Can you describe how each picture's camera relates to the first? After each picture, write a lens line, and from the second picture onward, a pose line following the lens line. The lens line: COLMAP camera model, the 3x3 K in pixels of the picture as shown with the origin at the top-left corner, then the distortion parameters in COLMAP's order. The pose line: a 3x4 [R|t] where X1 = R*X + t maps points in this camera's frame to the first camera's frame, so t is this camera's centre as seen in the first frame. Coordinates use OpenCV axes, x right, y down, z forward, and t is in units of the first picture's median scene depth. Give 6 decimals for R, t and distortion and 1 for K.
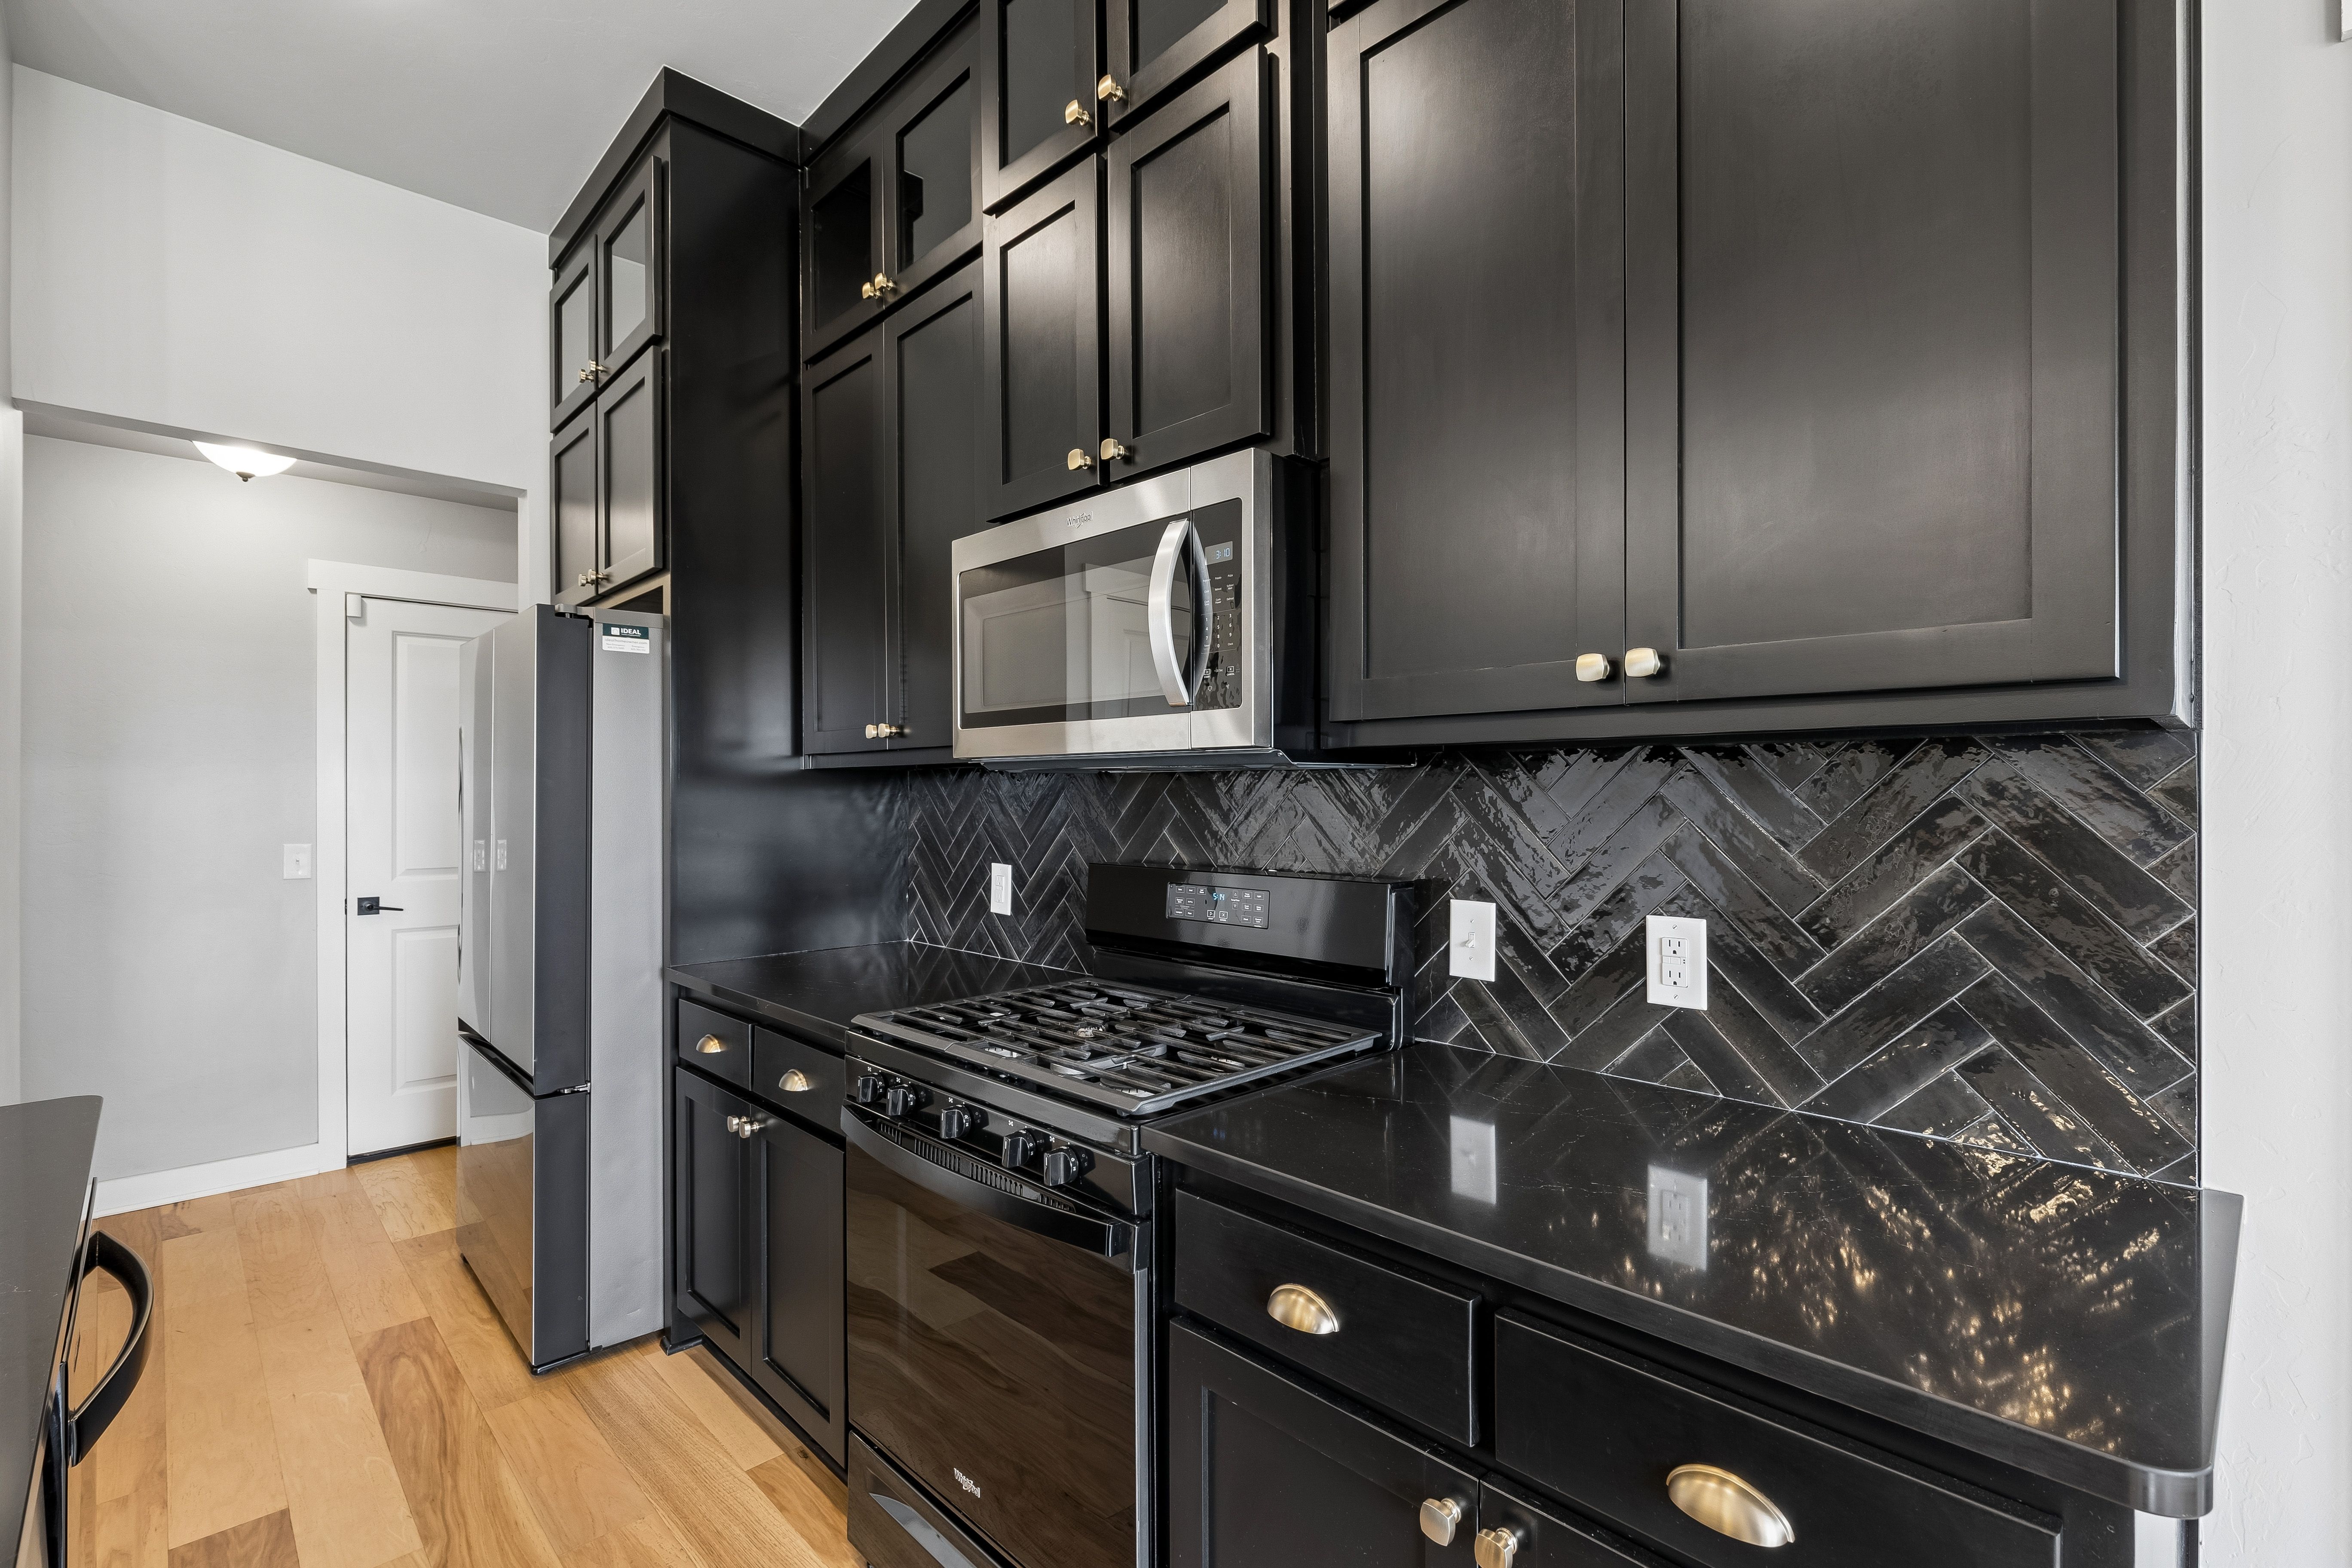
lens RADIAL K [[1060.9, 0, 1167.6], [0, 1060.9, 790.1], [0, 0, 1]] dist [0.005271, -0.002056]
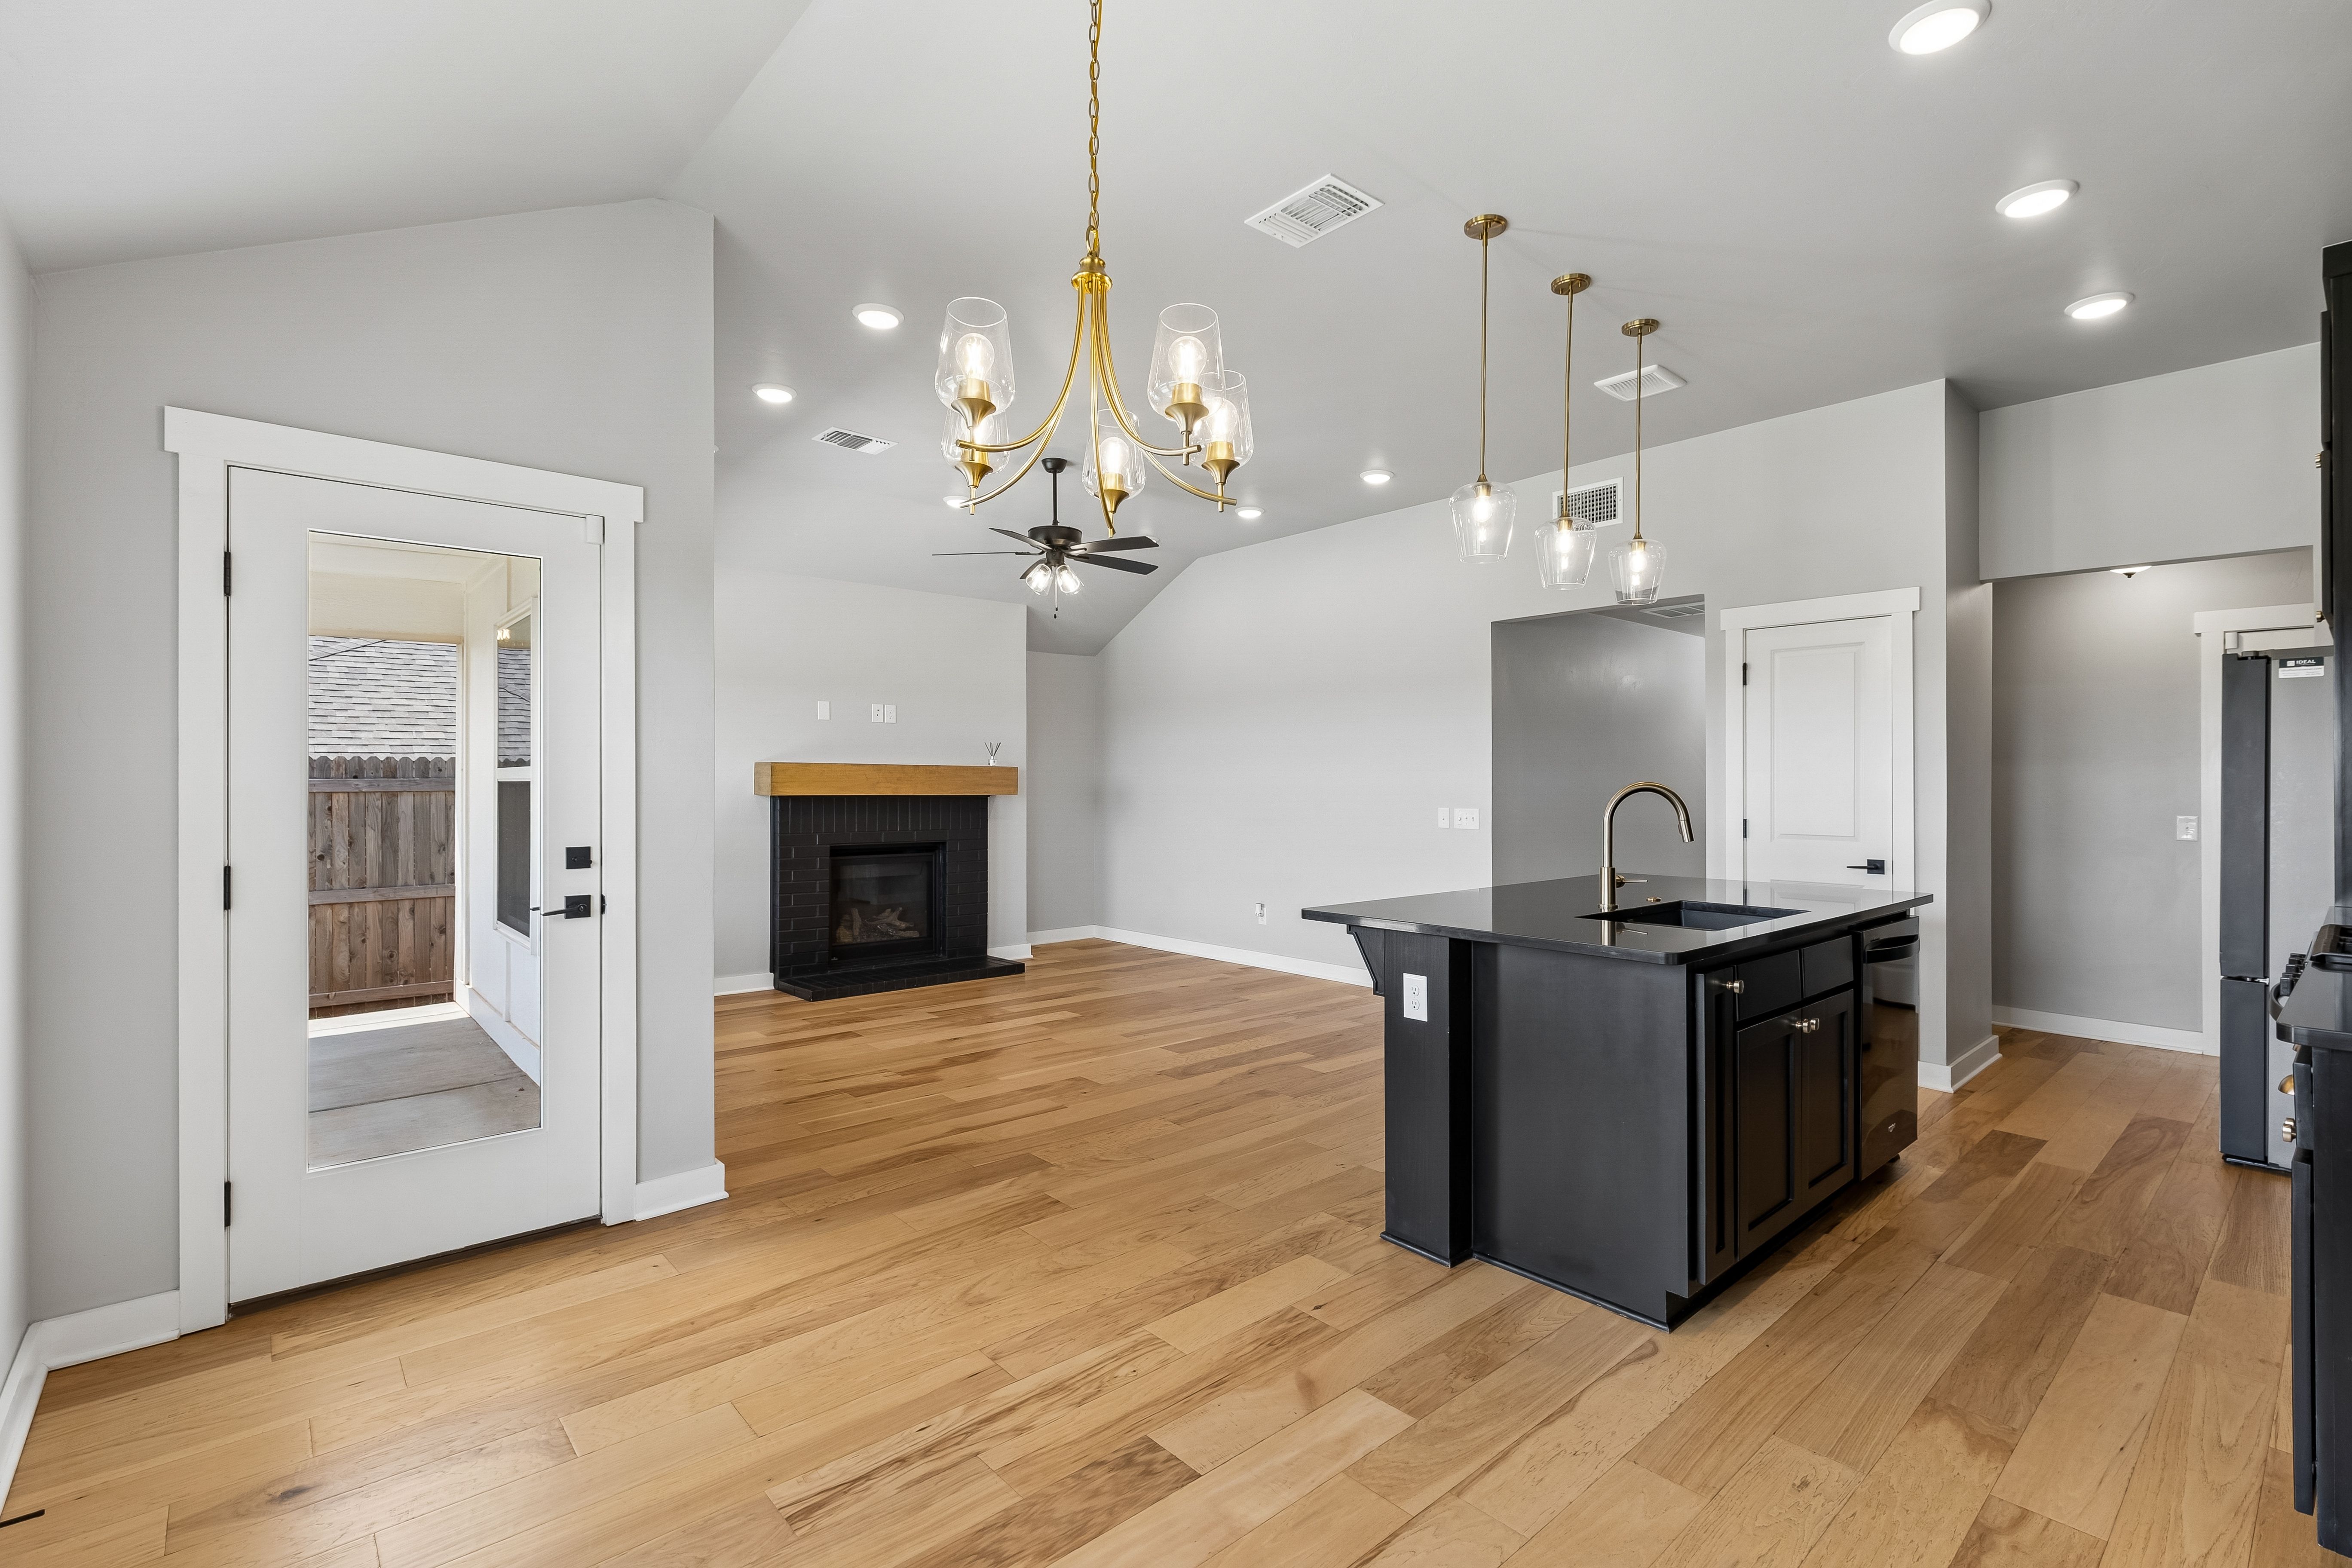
lens RADIAL K [[1060.9, 0, 1172.5], [0, 1060.9, 780.9], [0, 0, 1]] dist [0.005271, -0.002056]
pose [[-0.045946, -0.000501, -0.998944, 1.424225], [-0.000415, 1.000000, -0.000483, 0.012054], [0.998944, 0.000393, -0.045947, -0.621610]]
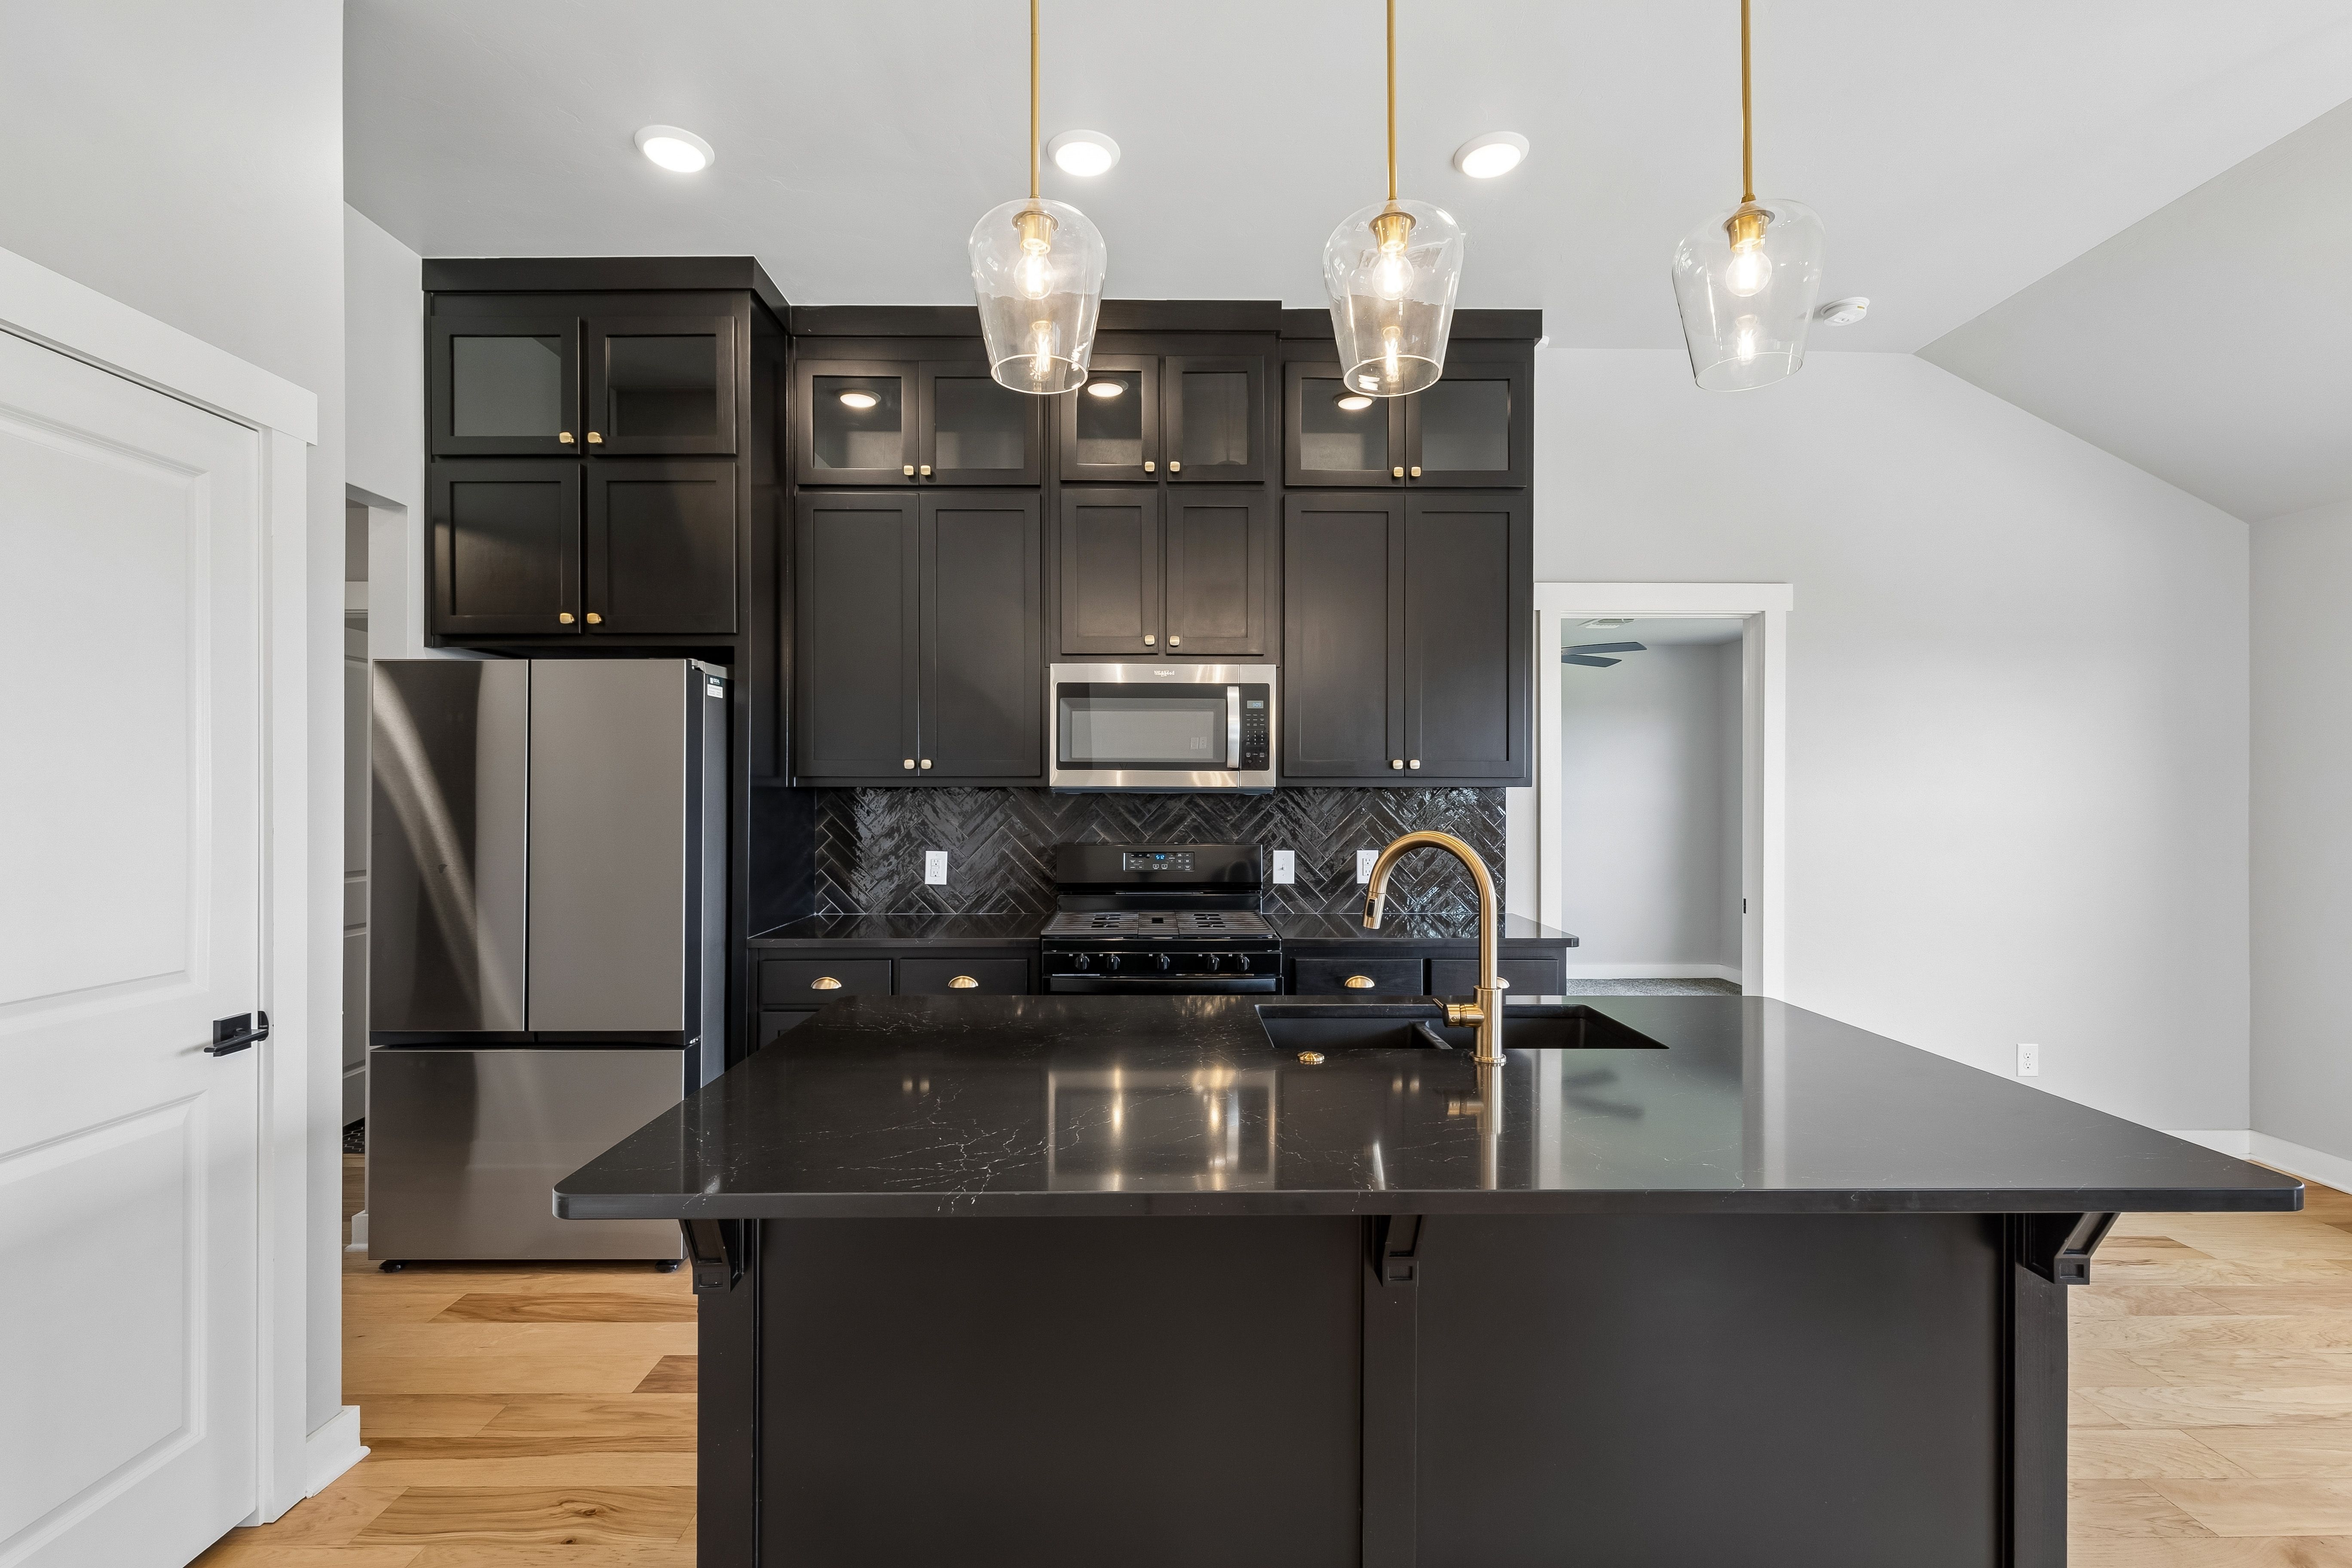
lens RADIAL K [[1060.9, 0, 1162.0], [0, 1060.9, 778.7], [0, 0, 1]] dist [0.005271, -0.002056]
pose [[0.685526, 0.009534, 0.727986, -1.598838], [-0.003988, 0.999948, -0.009340, -0.031357], [-0.728038, 0.003499, 0.685528, -0.405675]]
